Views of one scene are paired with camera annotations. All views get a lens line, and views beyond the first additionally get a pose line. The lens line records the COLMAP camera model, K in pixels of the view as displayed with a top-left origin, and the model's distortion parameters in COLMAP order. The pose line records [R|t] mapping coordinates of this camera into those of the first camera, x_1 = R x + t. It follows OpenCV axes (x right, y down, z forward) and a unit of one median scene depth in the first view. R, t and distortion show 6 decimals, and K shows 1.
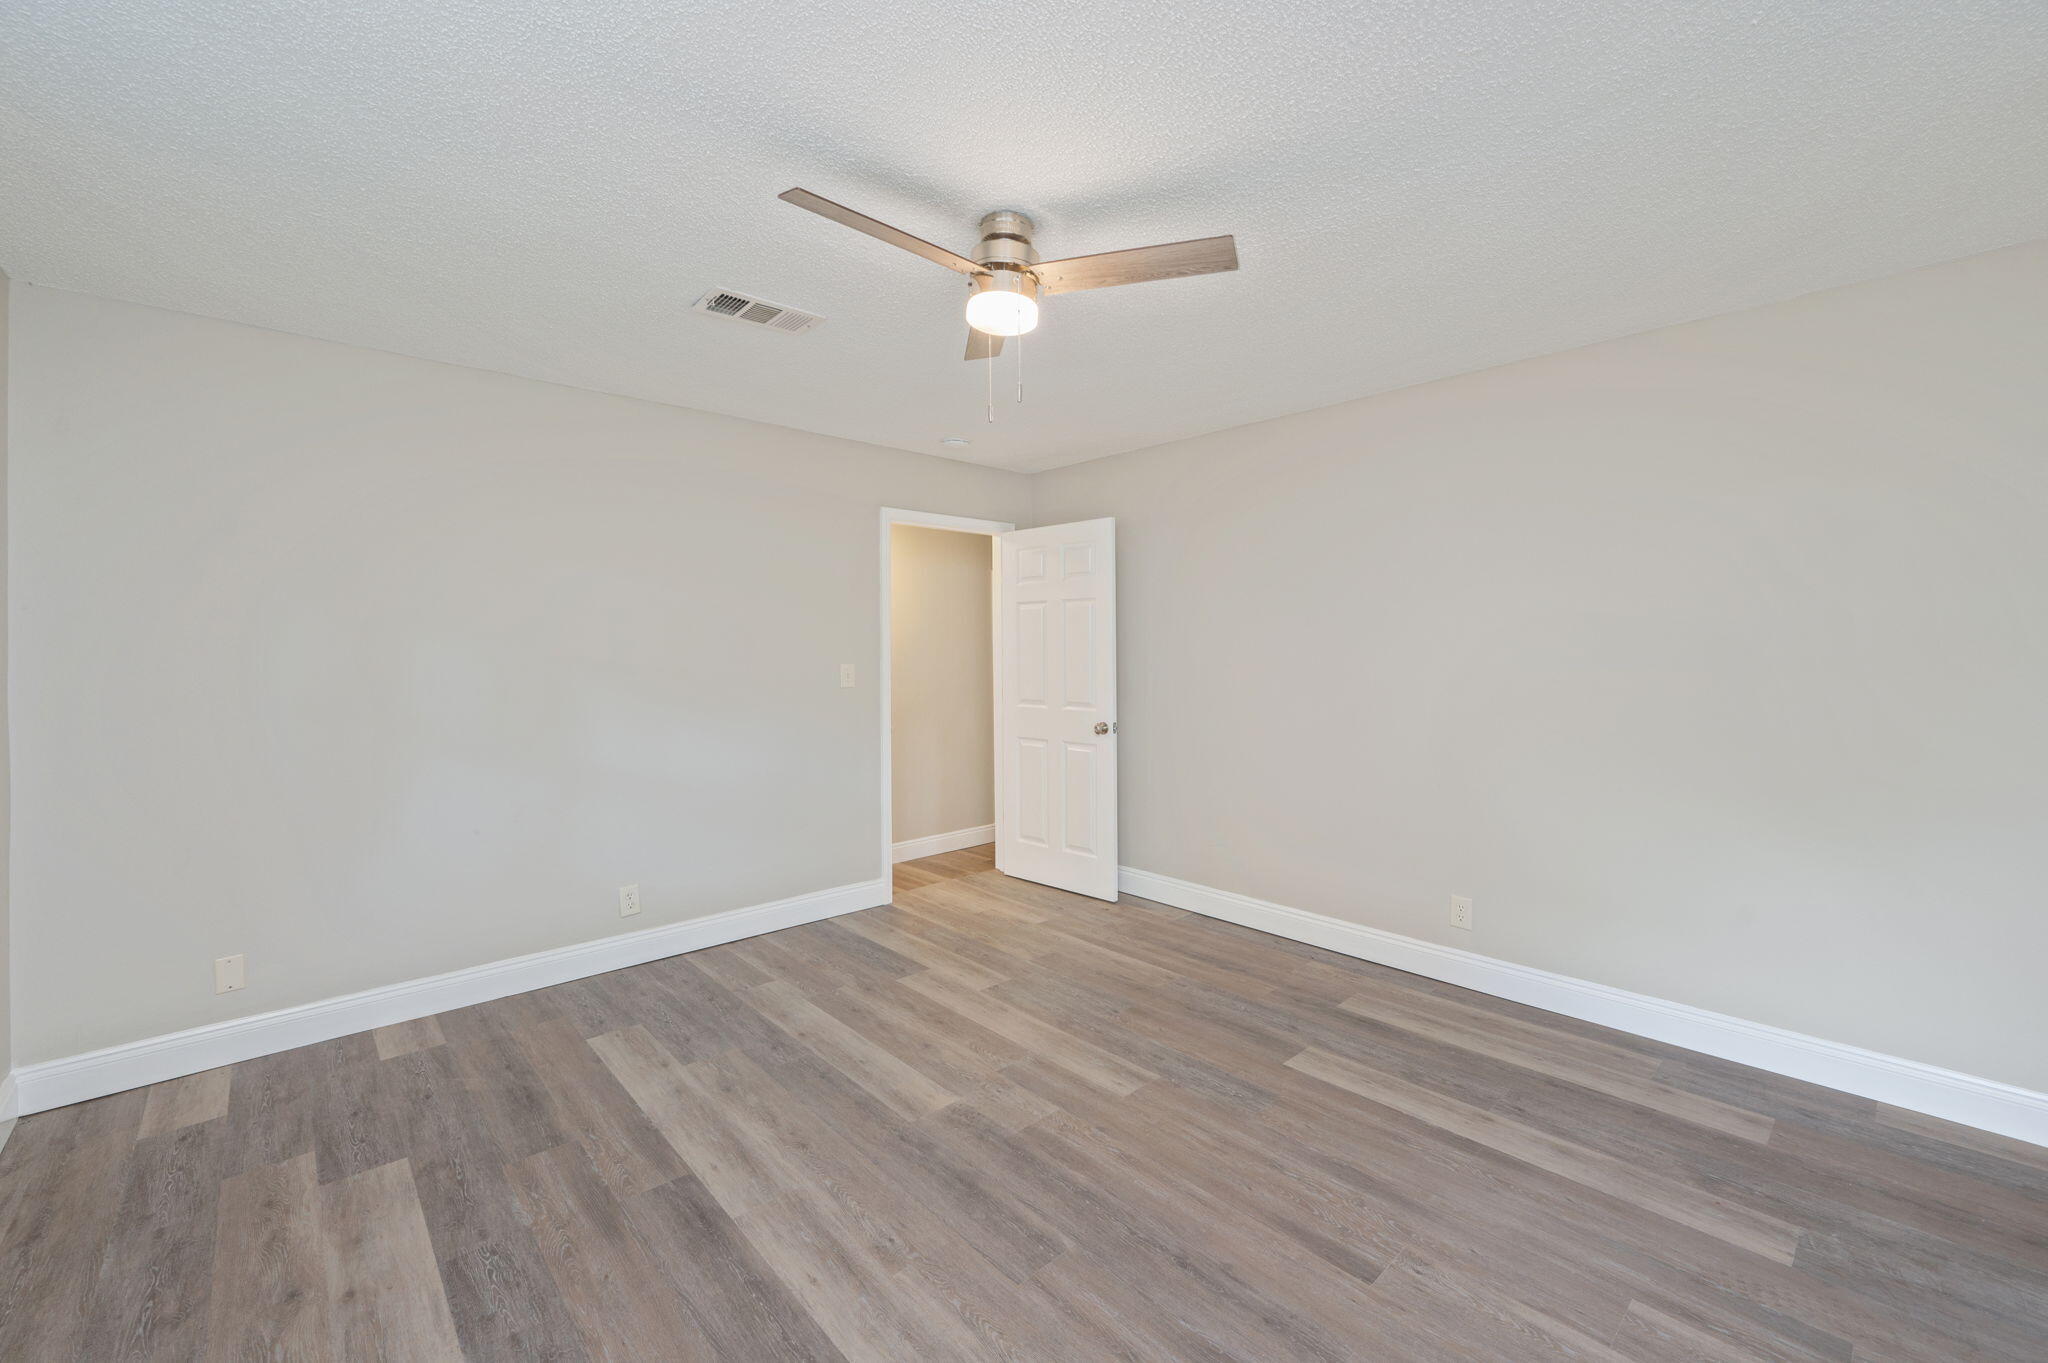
lens RADIAL K [[815.0, 0, 1023.5], [0, 815.0, 652.8], [0, 0, 1]] dist [0.001003, 0.000189]
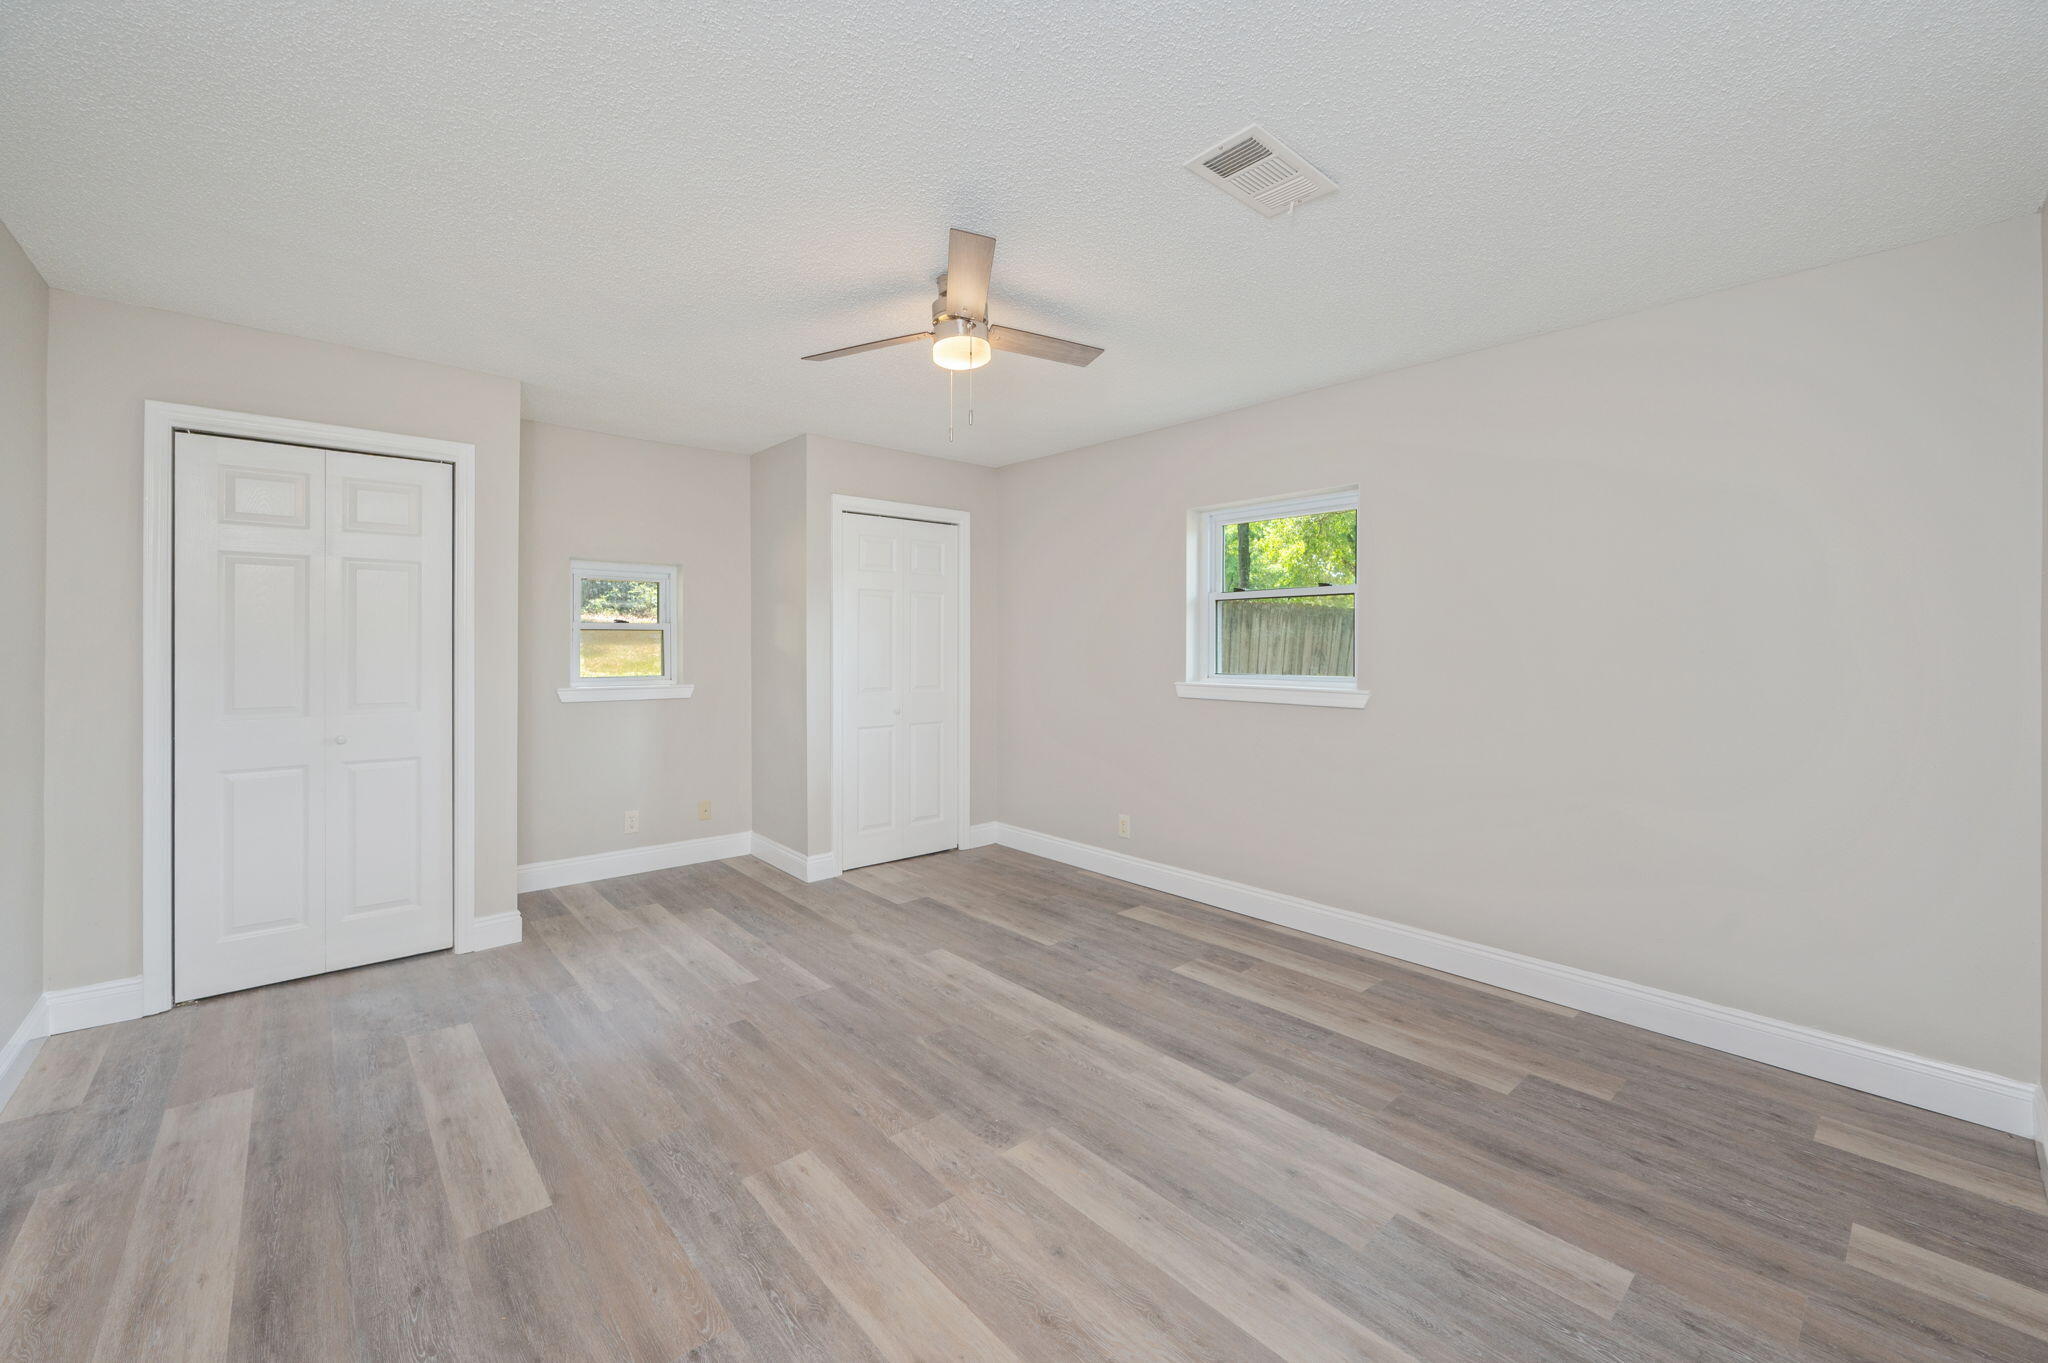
lens RADIAL K [[815.0, 0, 1023.5], [0, 815.0, 652.8], [0, 0, 1]] dist [0.001003, 0.000189]
pose [[-0.999818, 0.002957, 0.018821, -0.124322], [0.003139, 0.999949, 0.009609, 0.017018], [-0.018792, 0.009666, -0.999777, 1.934250]]
